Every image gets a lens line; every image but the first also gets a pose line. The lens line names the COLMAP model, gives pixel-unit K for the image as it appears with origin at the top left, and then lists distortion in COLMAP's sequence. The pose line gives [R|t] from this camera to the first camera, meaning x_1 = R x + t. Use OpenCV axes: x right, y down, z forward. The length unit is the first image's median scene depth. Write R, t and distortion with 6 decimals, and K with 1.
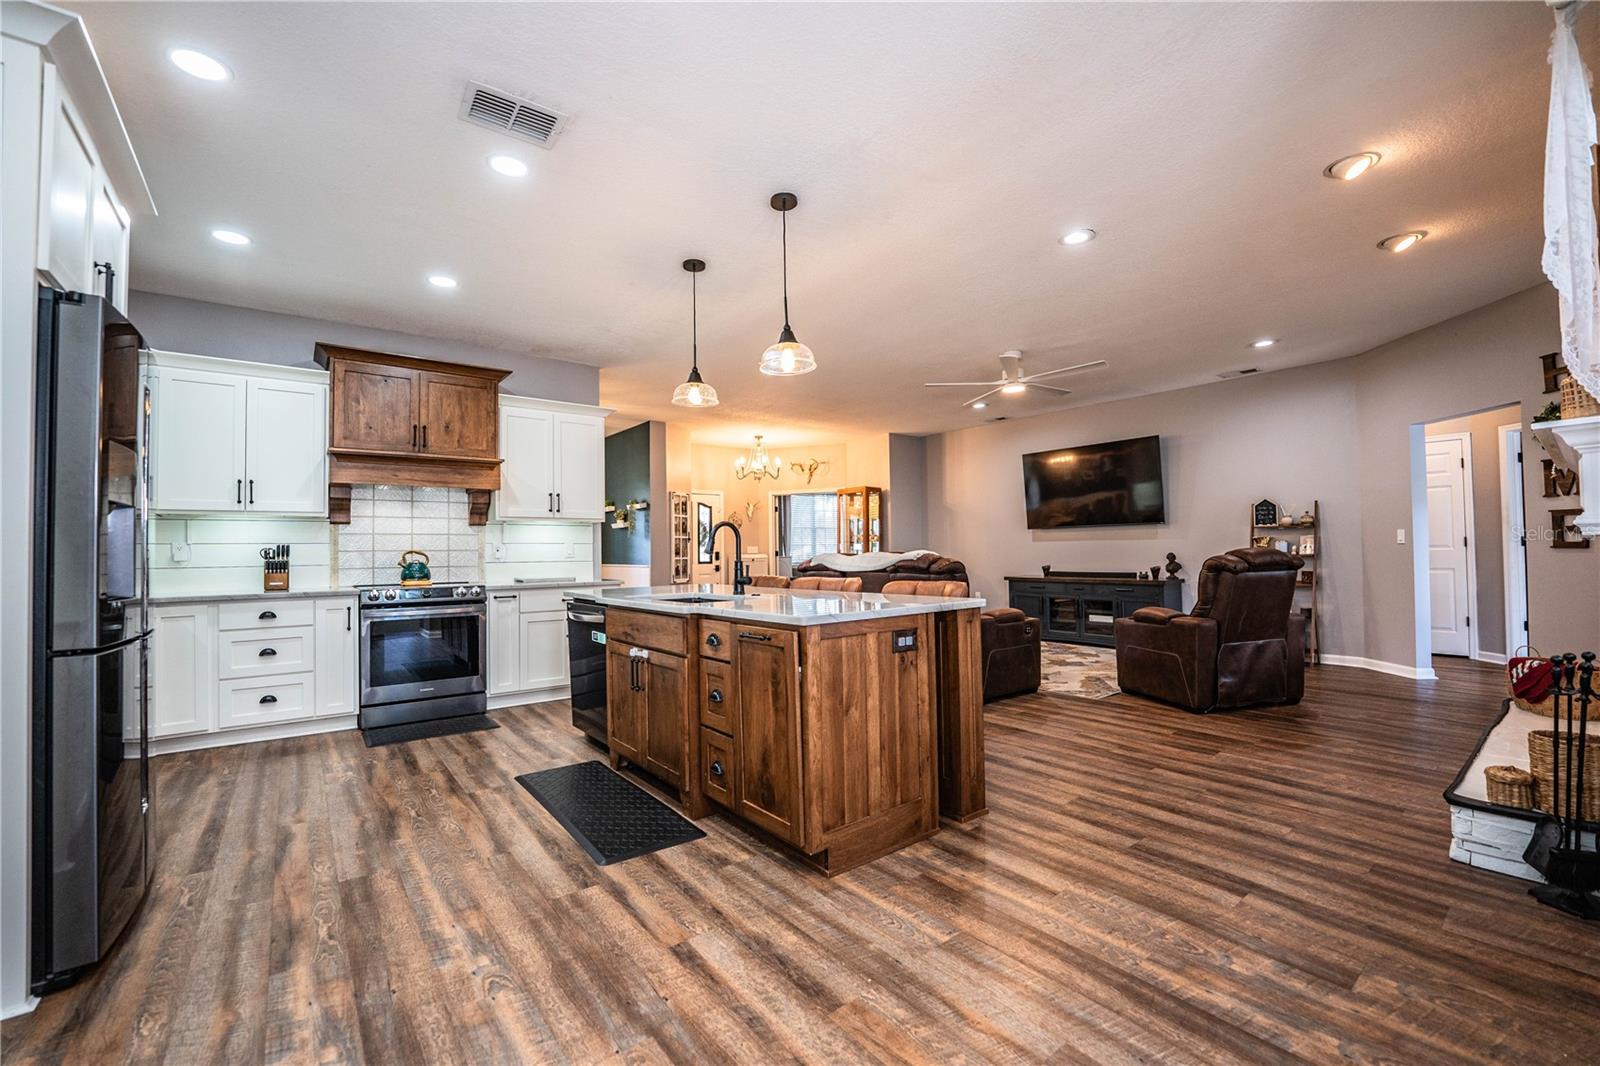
lens RADIAL K [[653.1, 0, 800.0], [0, 653.1, 533.0], [0, 0, 1]] dist [-0.020396, 0.000287]
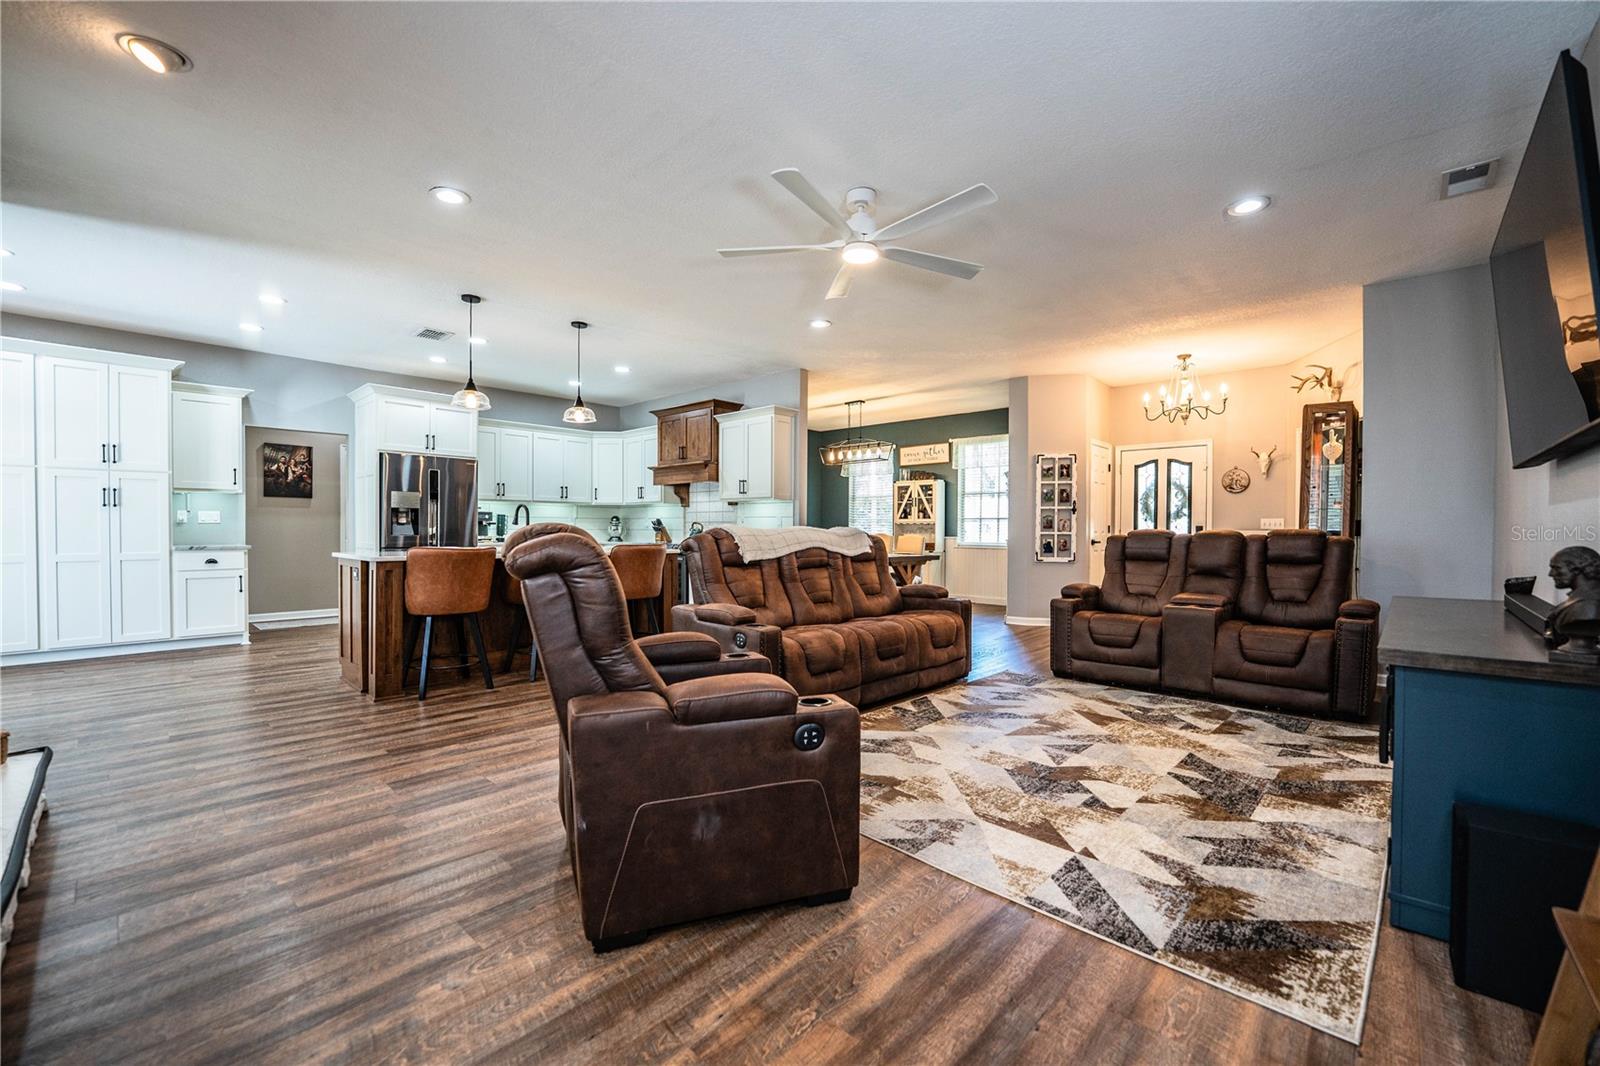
lens RADIAL K [[653.1, 0, 800.0], [0, 653.1, 533.0], [0, 0, 1]] dist [-0.020396, 0.000287]
pose [[0.158353, 0.021843, -0.987141, 1.717581], [0.022382, 0.999419, 0.025705, 0.029573], [0.987129, -0.026164, 0.157772, 1.584933]]
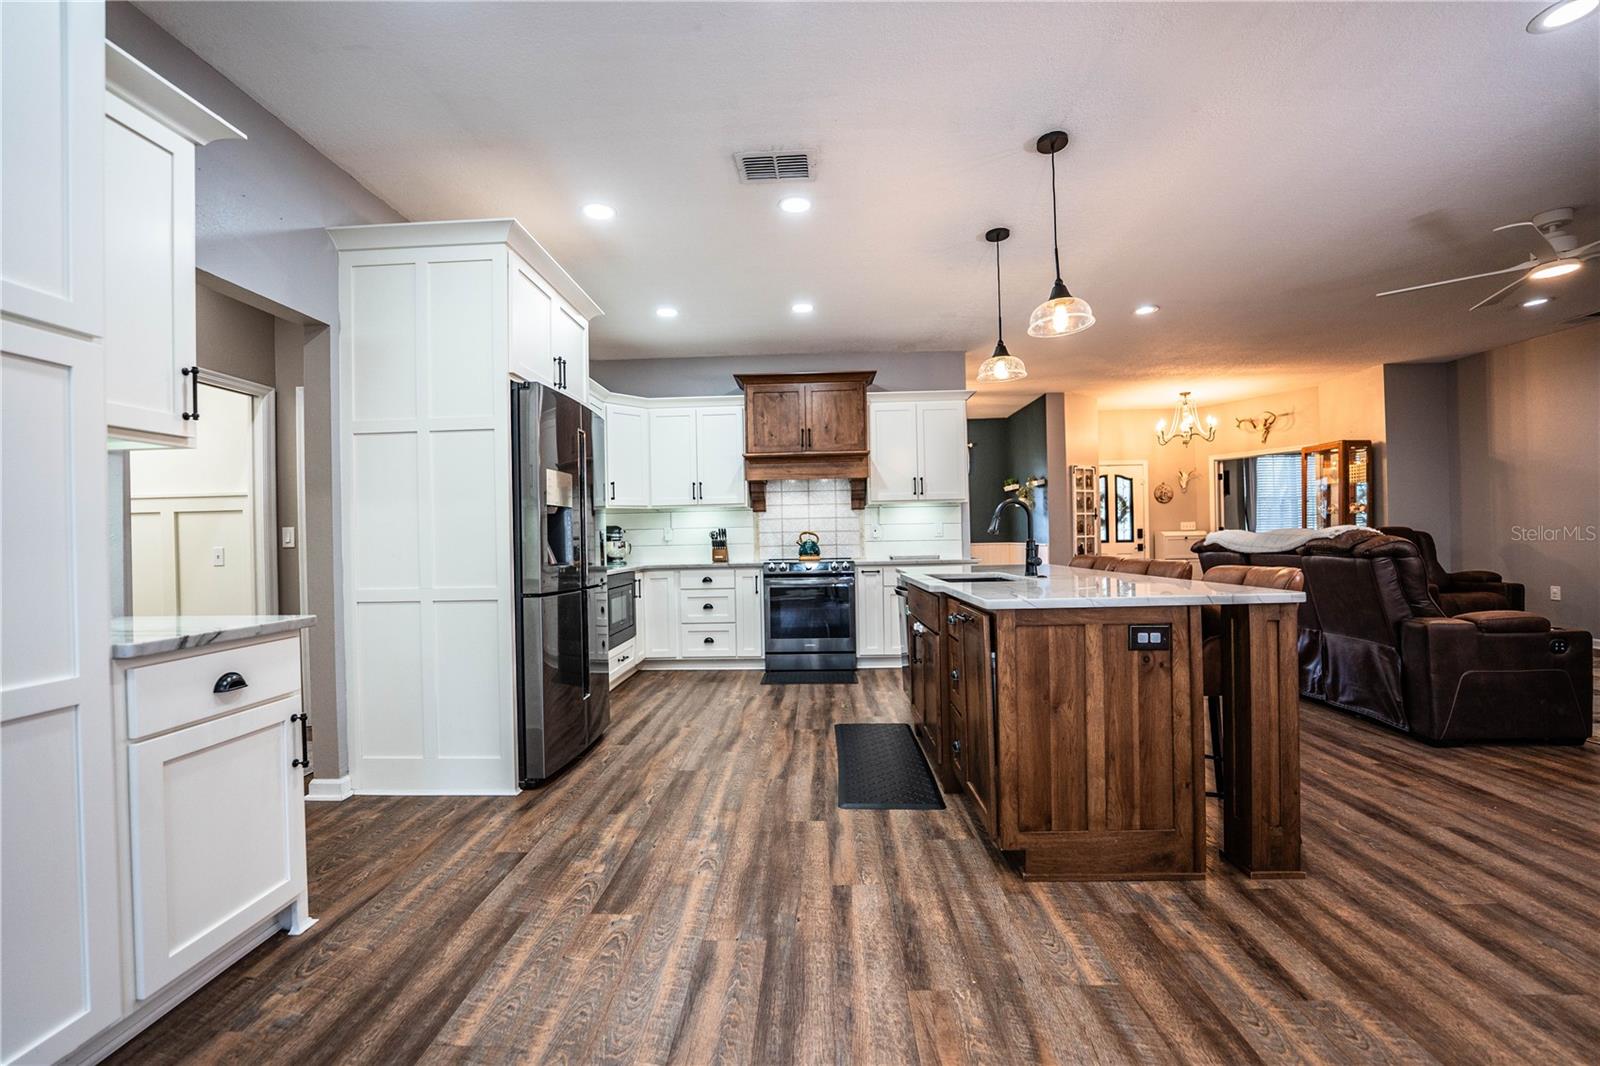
lens RADIAL K [[653.1, 0, 800.0], [0, 653.1, 533.0], [0, 0, 1]] dist [-0.020396, 0.000287]
pose [[0.768367, -0.006829, -0.639973, 0.288939], [0.028757, 0.999302, 0.023863, -0.000276], [0.639363, -0.036739, 0.768027, 0.070599]]
